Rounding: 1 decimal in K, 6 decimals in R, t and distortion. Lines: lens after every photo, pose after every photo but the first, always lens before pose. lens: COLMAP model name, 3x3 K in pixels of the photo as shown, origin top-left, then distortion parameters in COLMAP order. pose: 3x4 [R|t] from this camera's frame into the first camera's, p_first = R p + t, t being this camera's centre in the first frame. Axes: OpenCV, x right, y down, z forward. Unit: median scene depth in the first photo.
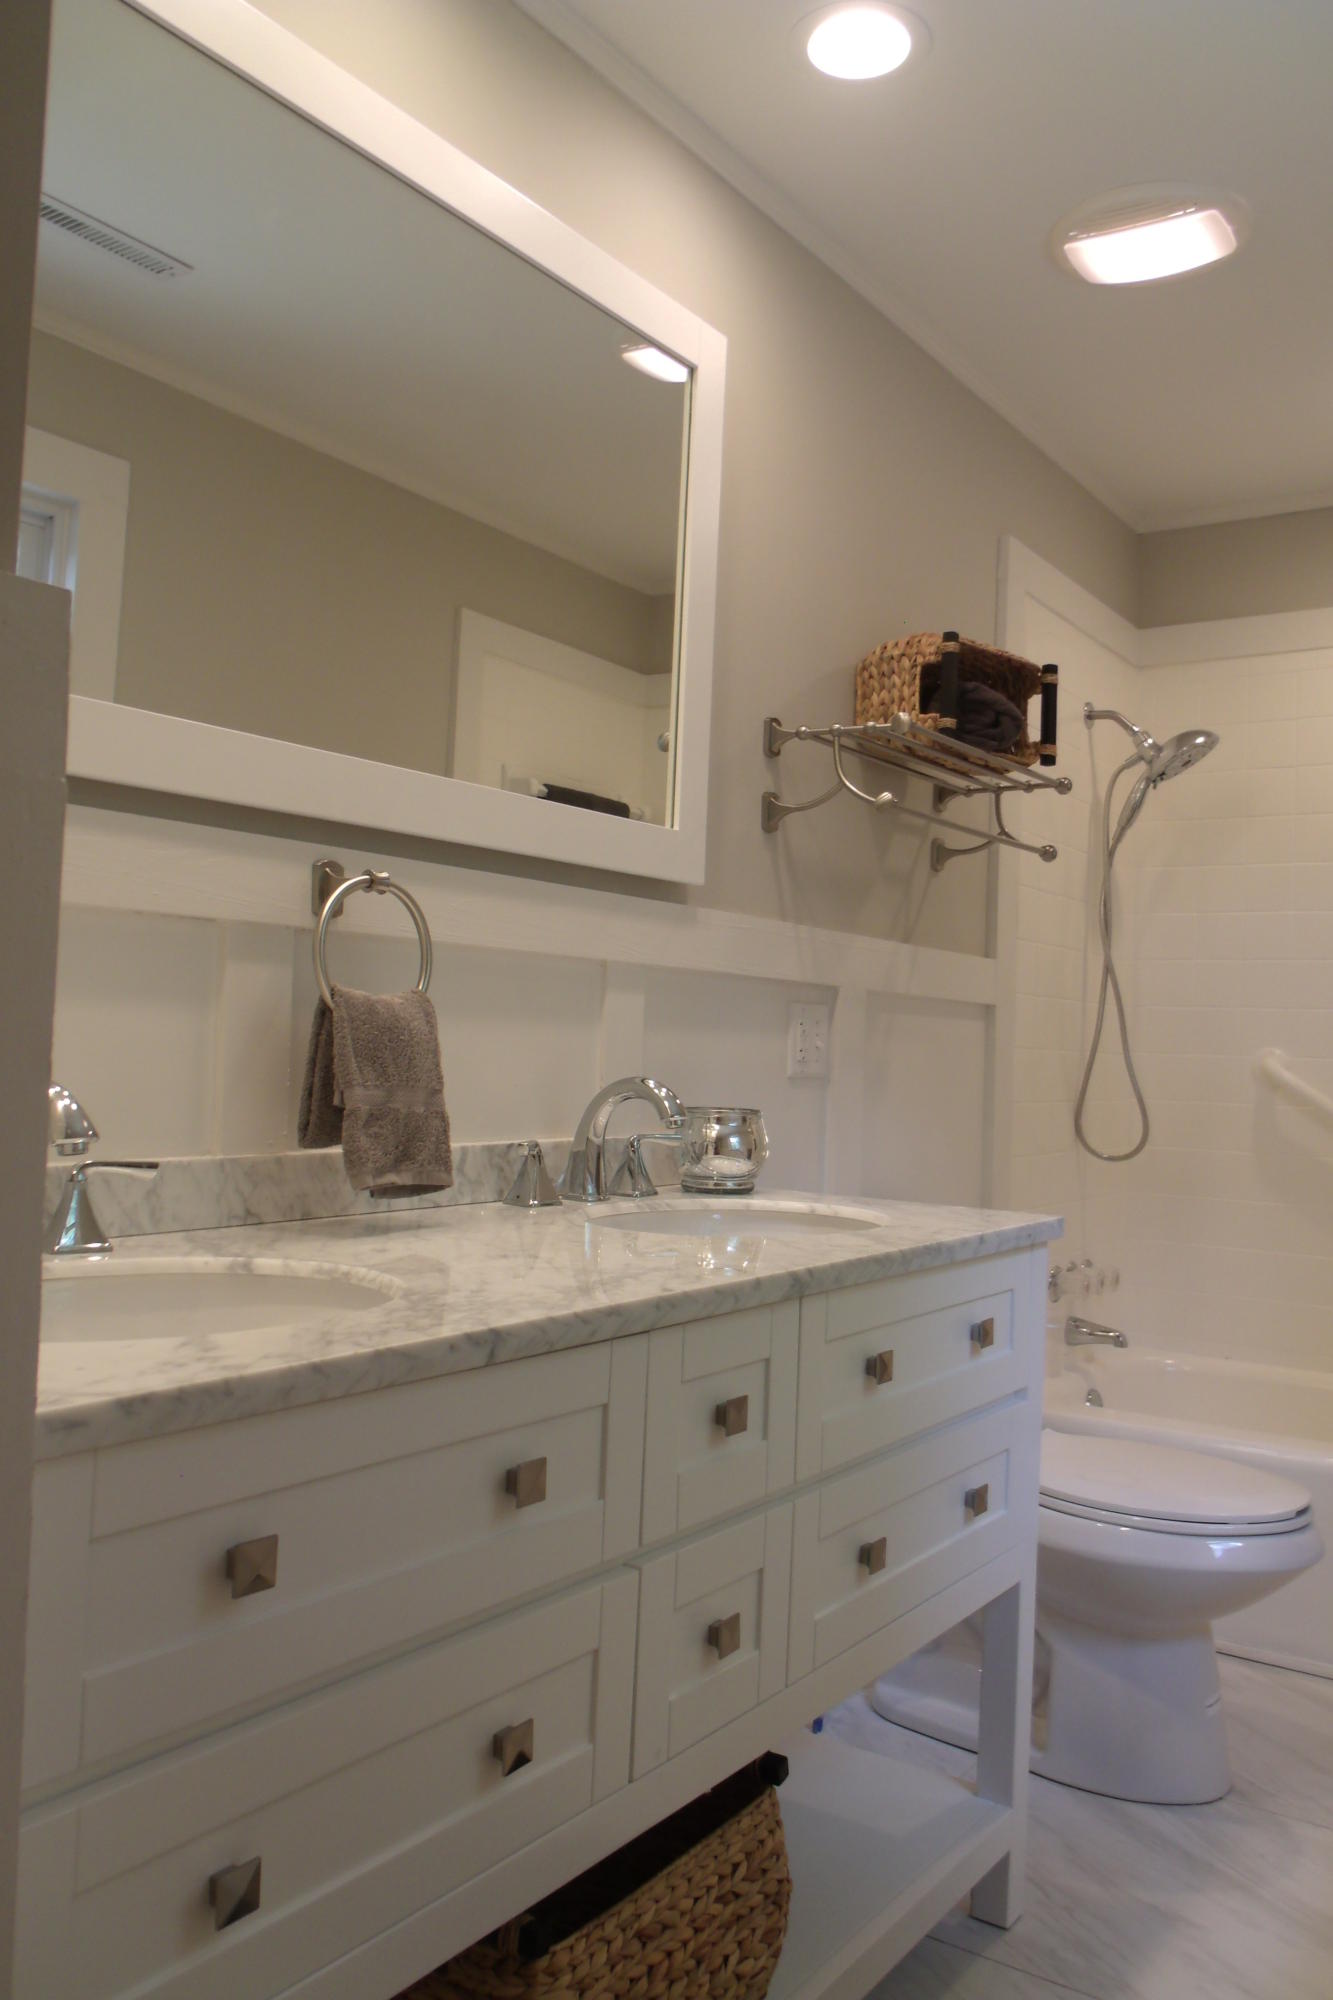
lens RADIAL K [[1580.7, 0, 687.7], [0, 1580.7, 1004.1], [0, 0, 1]] dist [-0.044218, 0.016516]
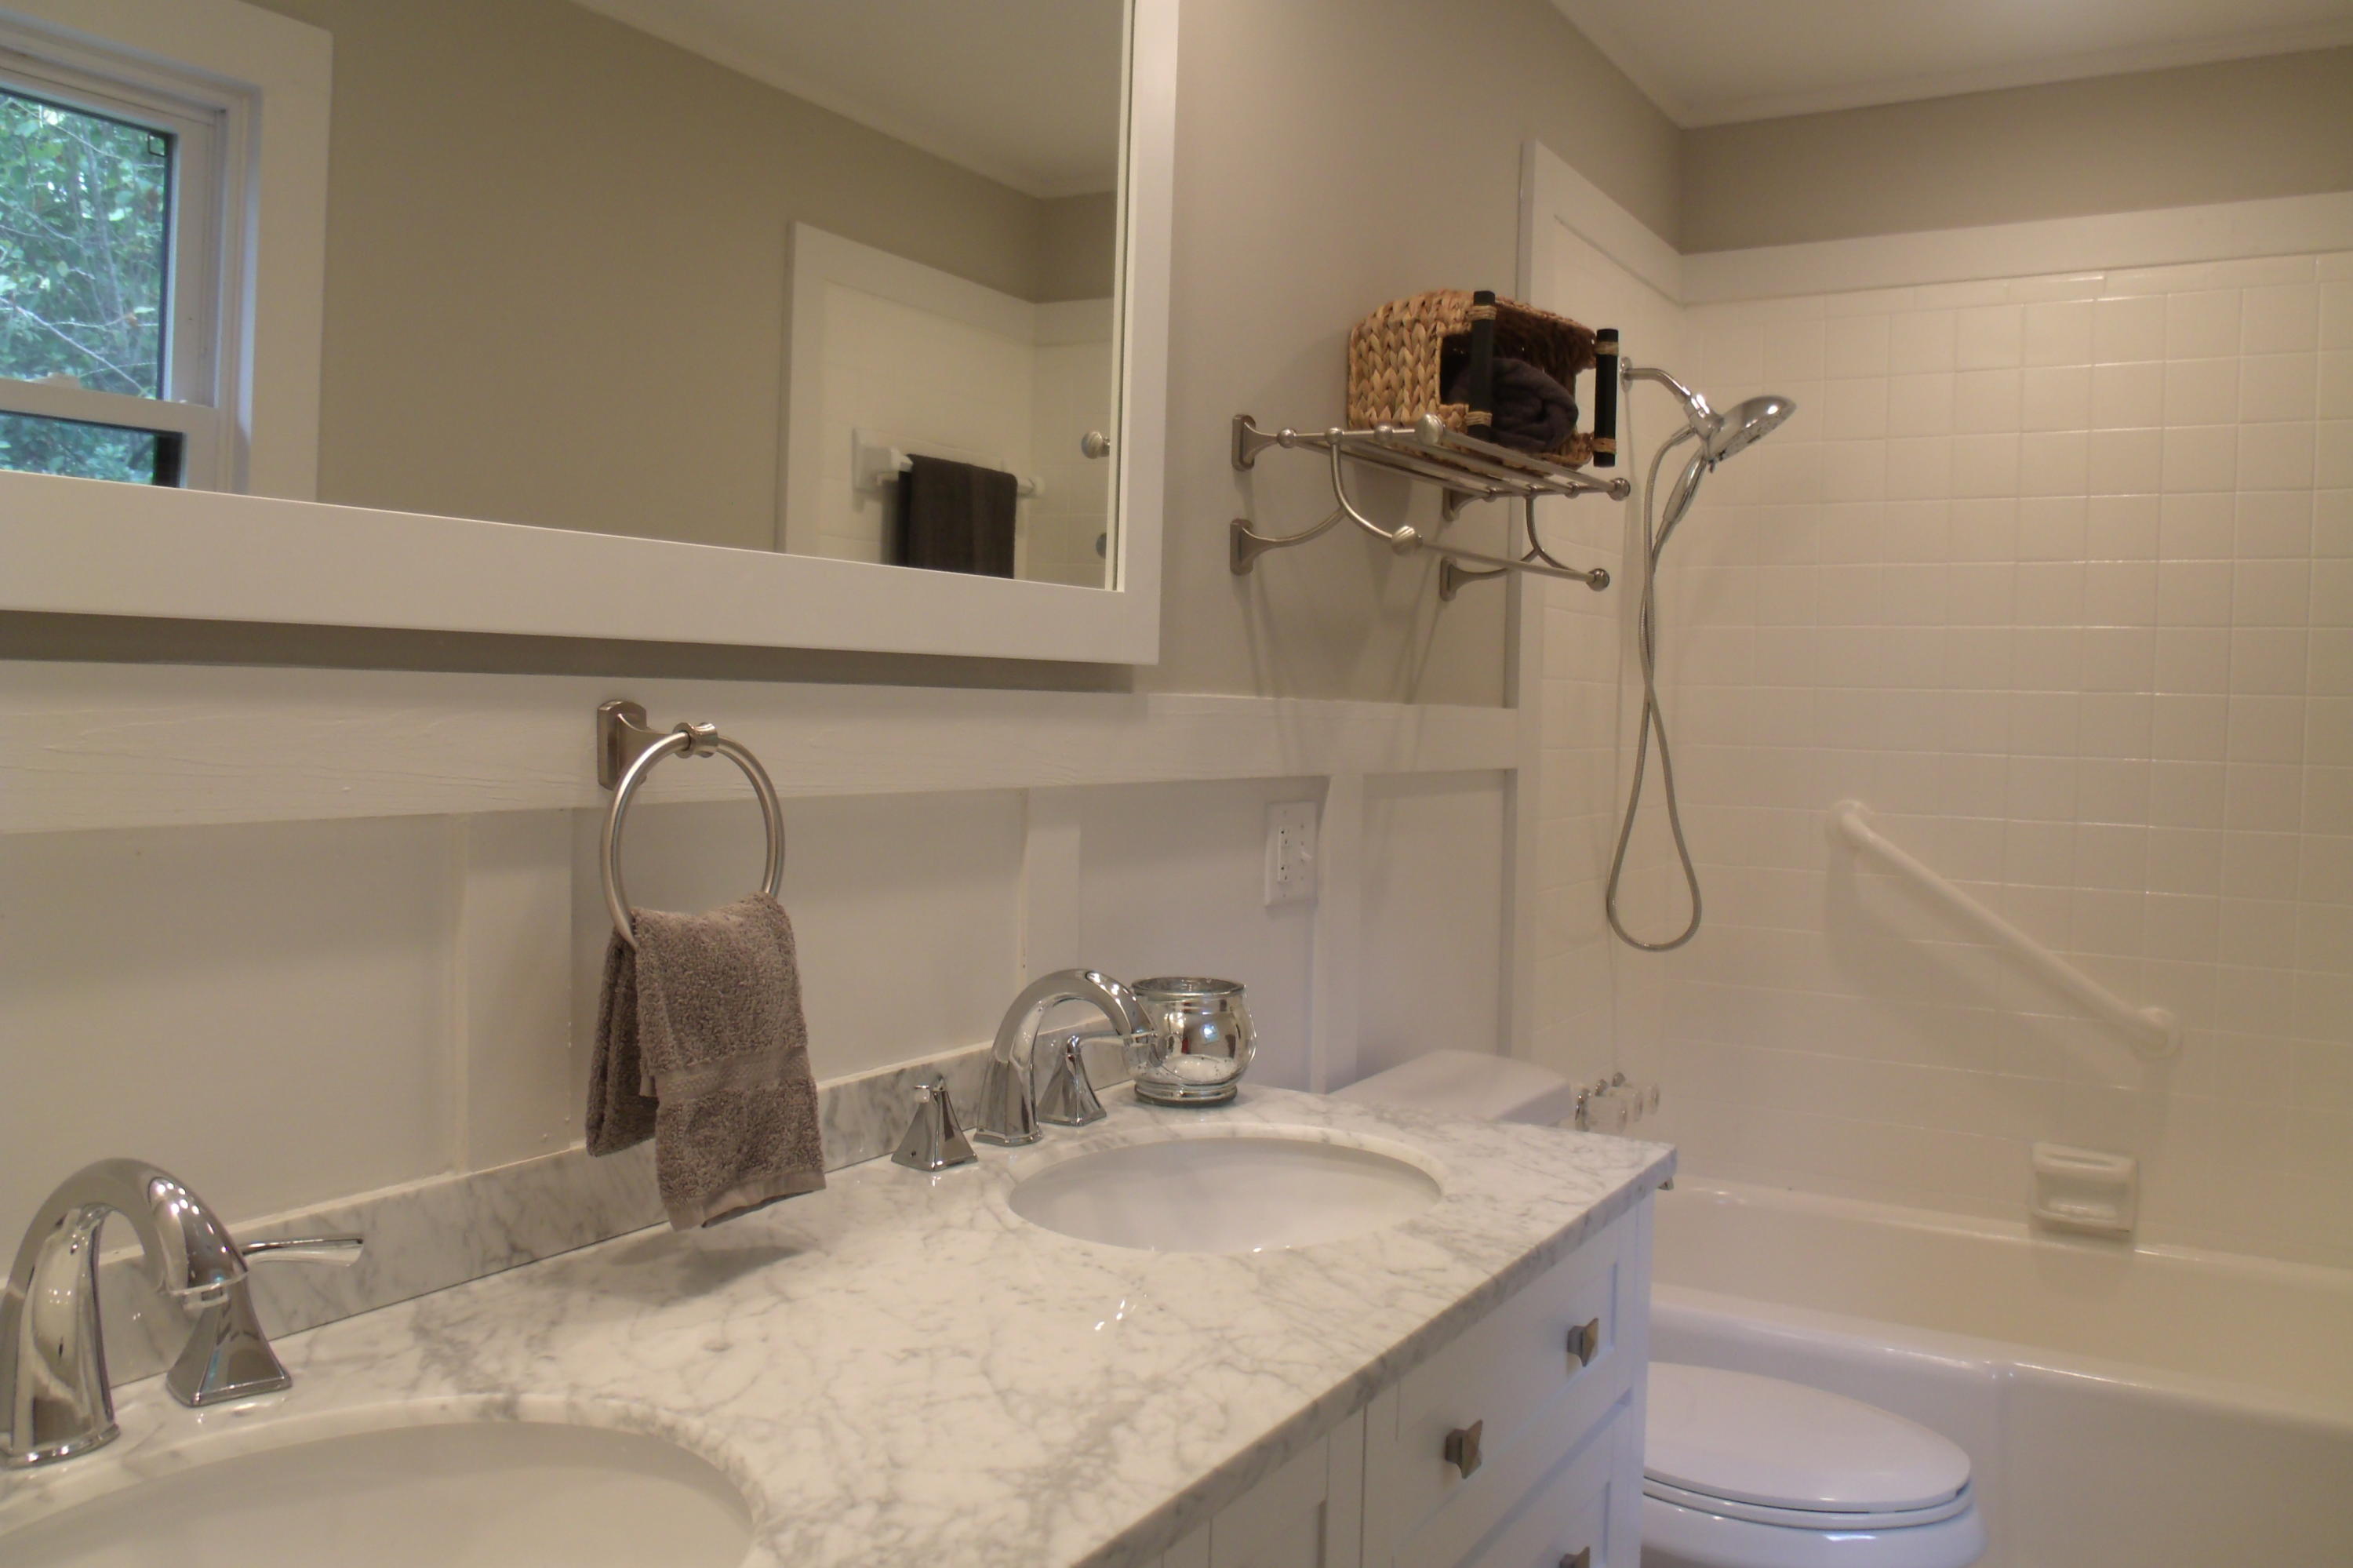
lens RADIAL K [[1859.8, 0, 1164.0], [0, 1859.8, 755.8], [0, 0, 1]] dist [-0.044218, 0.016516]
pose [[0.998386, -0.012923, 0.055304, -0.030915], [0.009672, 0.998231, 0.058656, -0.075424], [-0.055964, -0.058026, 0.996745, 0.147695]]
